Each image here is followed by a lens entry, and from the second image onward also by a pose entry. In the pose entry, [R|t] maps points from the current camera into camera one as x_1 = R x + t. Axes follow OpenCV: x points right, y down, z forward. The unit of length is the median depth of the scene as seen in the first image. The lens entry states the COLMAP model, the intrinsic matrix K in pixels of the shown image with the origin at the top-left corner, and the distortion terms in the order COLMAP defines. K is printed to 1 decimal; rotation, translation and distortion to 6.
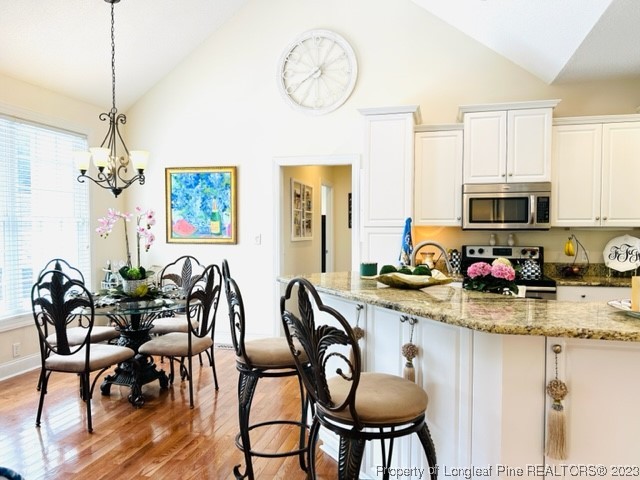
lens RADIAL K [[490.3, 0, 323.1], [0, 490.3, 241.2], [0, 0, 1]] dist [0.055593, -0.063060]
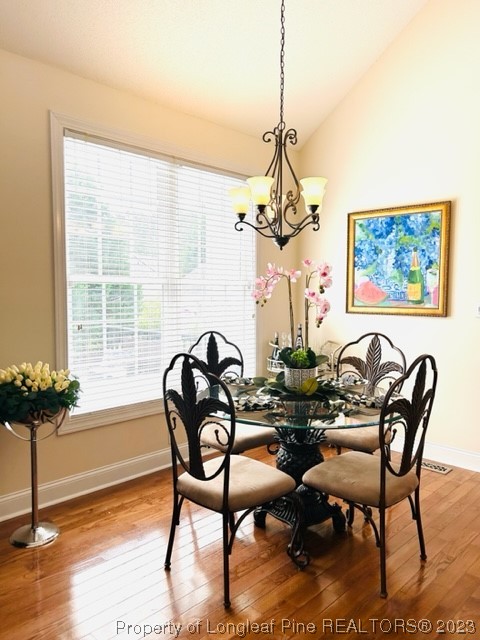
lens RADIAL K [[490.3, 0, 242.1], [0, 490.3, 322.3], [0, 0, 1]] dist [0.055593, -0.063060]
pose [[0.870448, 0.033613, -0.491112, -0.120479], [-0.018931, 0.999214, 0.034835, -0.006453], [0.491897, -0.021025, 0.870400, 0.369628]]
